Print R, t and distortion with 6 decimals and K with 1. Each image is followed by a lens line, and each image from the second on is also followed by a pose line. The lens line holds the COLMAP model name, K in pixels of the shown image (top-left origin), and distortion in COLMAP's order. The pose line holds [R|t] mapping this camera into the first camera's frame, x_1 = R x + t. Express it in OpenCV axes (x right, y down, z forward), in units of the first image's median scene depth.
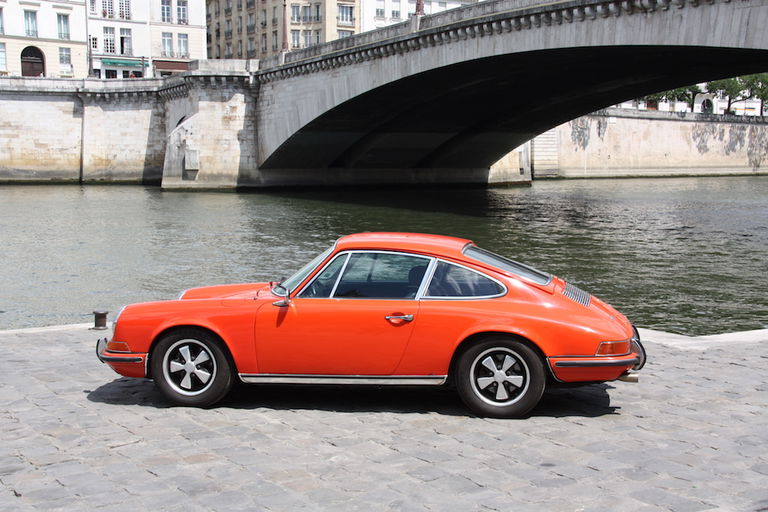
lens RADIAL K [[1089.3, 0, 384.0], [0, 1089.3, 256.0], [0, 0, 1]] dist [0.178692, 0.126450]
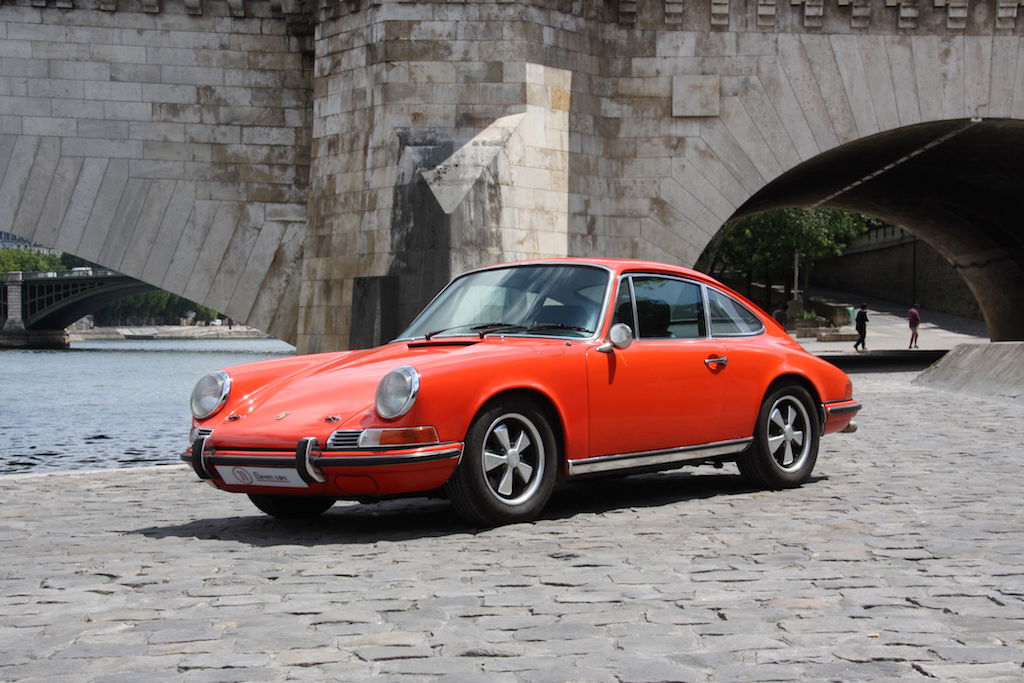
lens RADIAL K [[1978.1, 0, 510.3], [0, 1978.1, 374.0], [0, 0, 1]] dist [0.193828, 0.736621]
pose [[0.526228, -0.027964, 0.849884, -0.142298], [0.088803, 0.995801, -0.022220, 0.010010], [-0.845694, 0.087165, 0.526502, 0.052506]]
